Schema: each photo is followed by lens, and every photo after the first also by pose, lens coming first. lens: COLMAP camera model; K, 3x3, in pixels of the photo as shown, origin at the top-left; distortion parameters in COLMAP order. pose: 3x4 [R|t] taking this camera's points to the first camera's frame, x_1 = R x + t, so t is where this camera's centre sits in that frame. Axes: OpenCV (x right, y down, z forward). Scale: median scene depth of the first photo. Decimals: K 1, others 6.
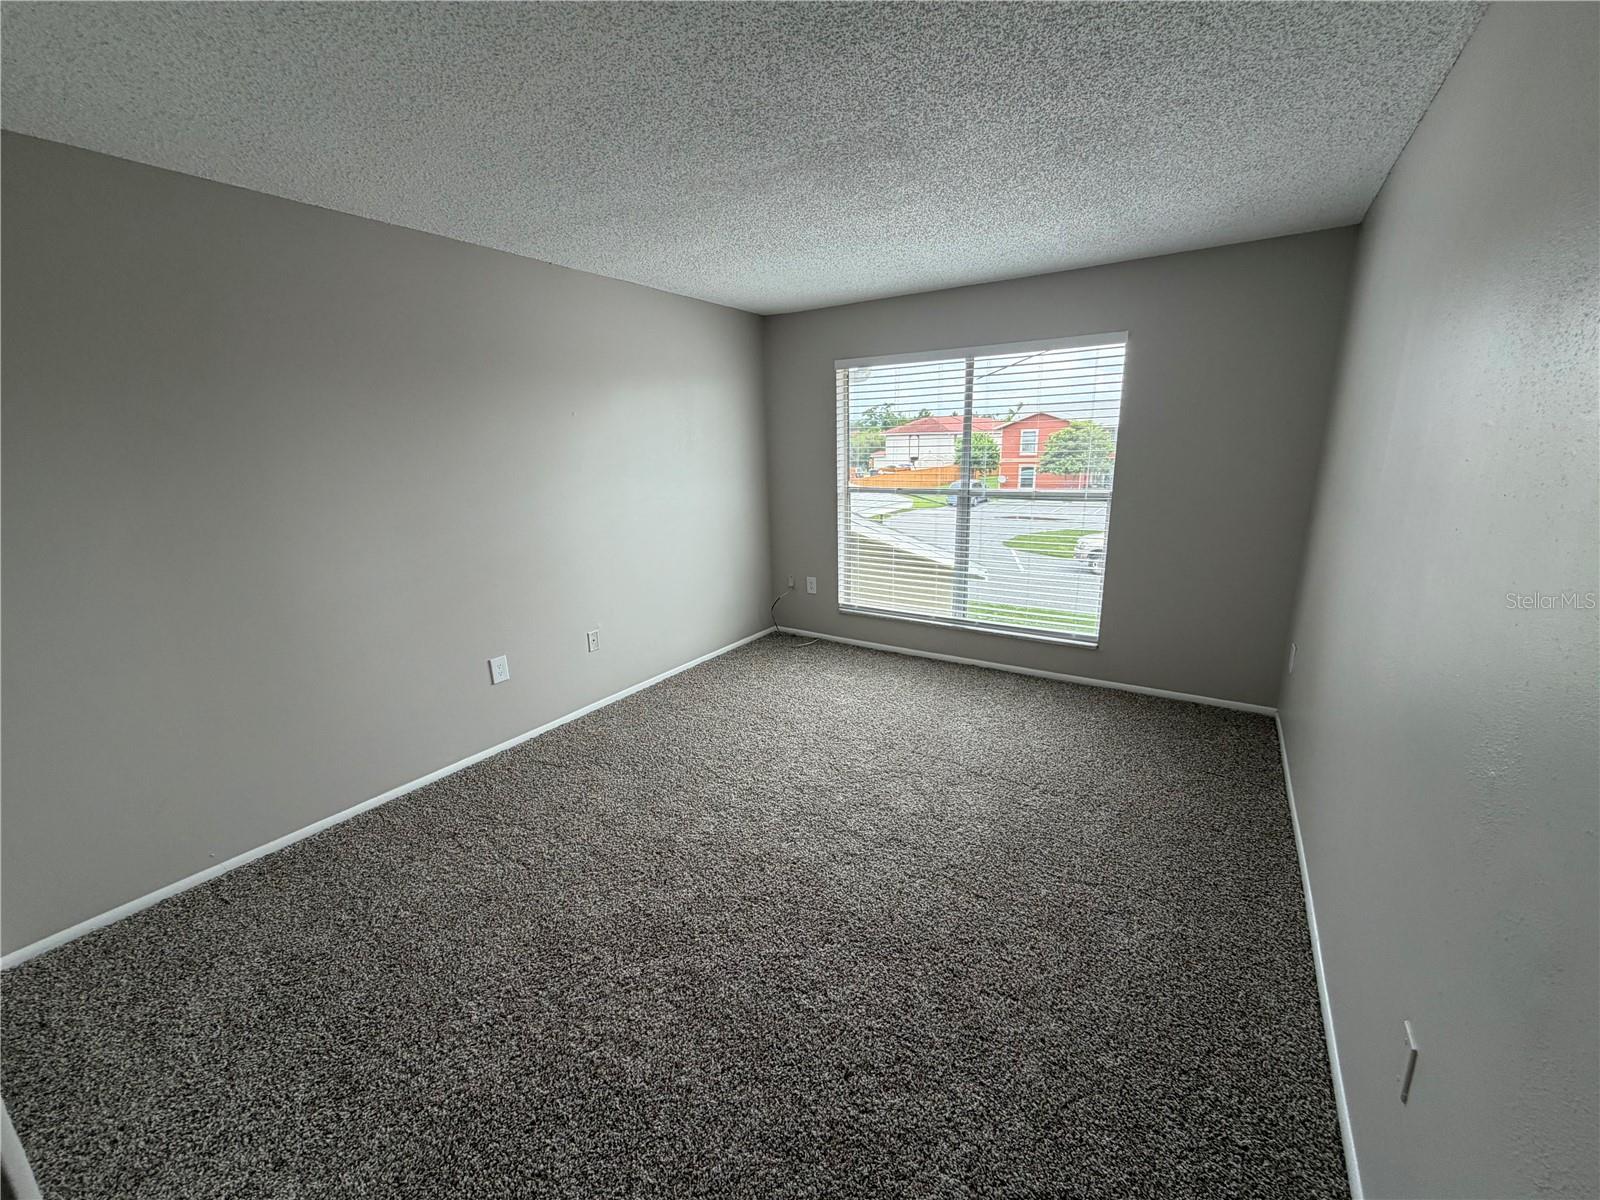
lens RADIAL K [[640.0, 0, 797.6], [0, 640.0, 605.9], [0, 0, 1]] dist [0.000647, 0.000038]
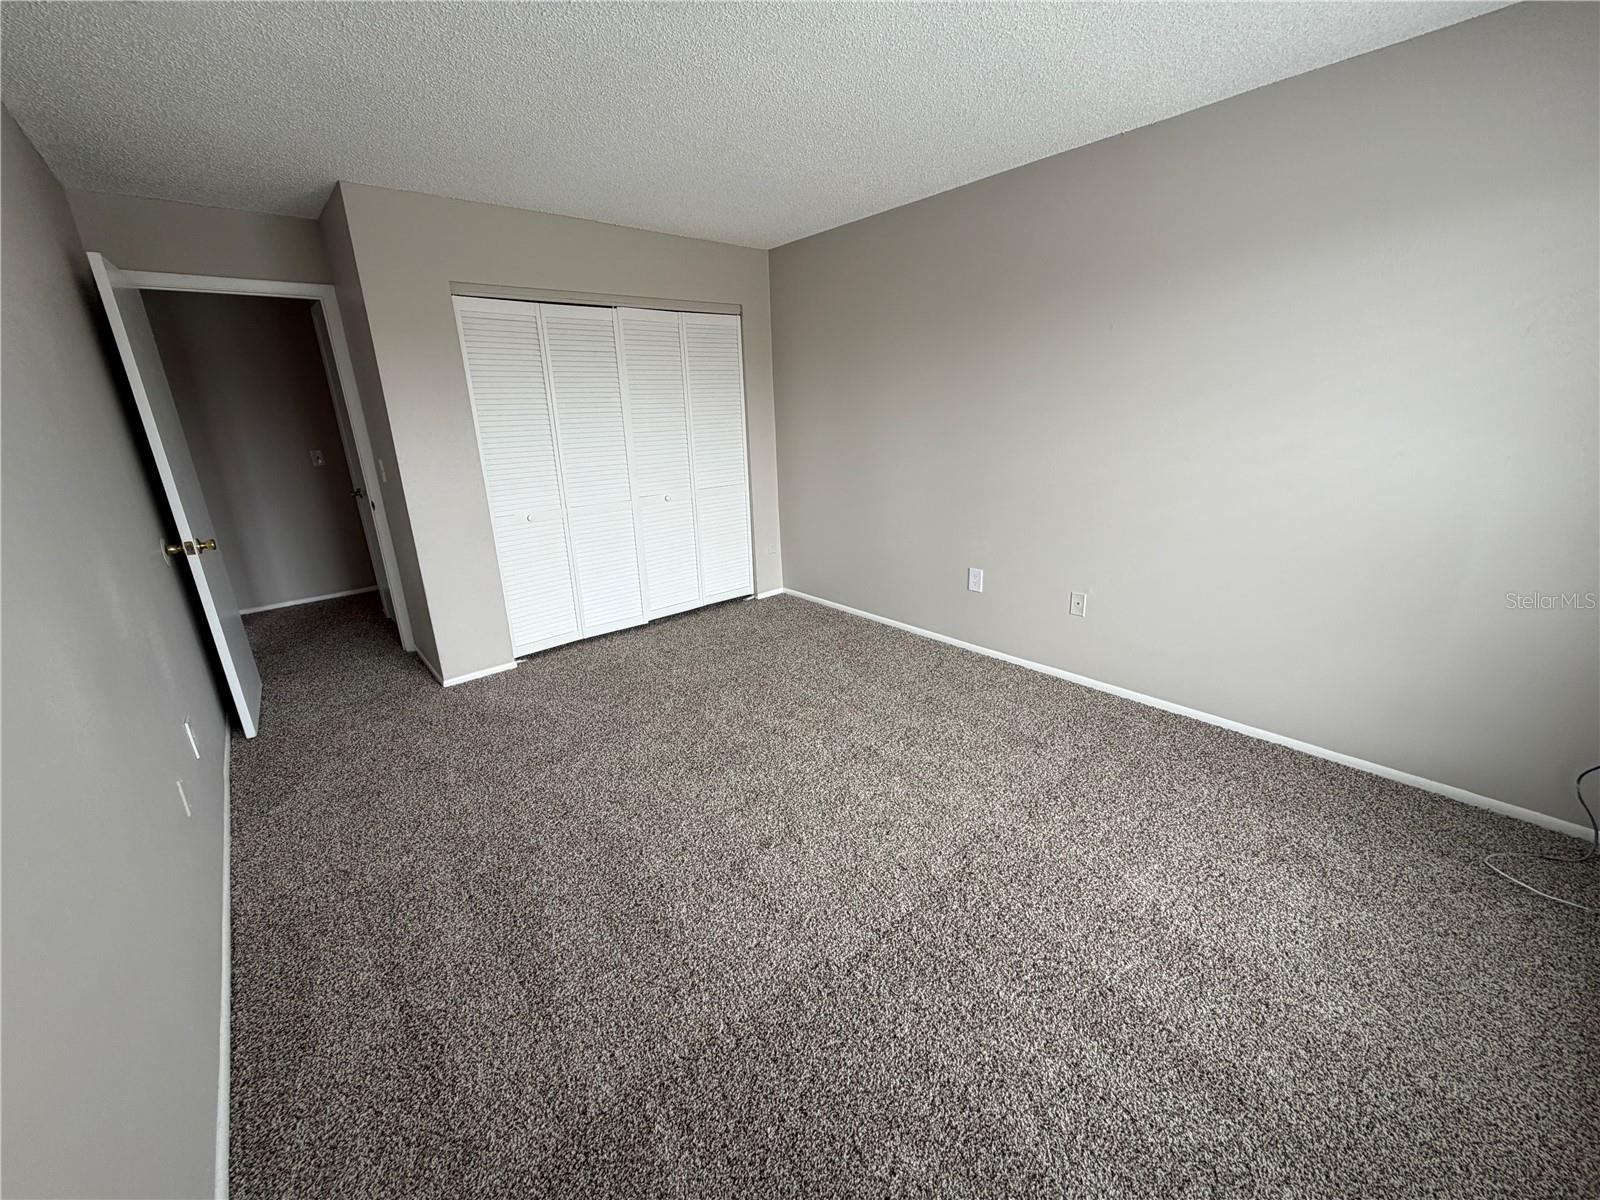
lens RADIAL K [[640.0, 0, 798.3], [0, 640.0, 604.1], [0, 0, 1]] dist [0.000647, 0.000038]
pose [[-0.274460, 0.324963, -0.905025, 0.432624], [-0.204555, 0.899896, 0.385155, -0.154115], [0.939590, 0.290837, -0.180513, 0.625124]]
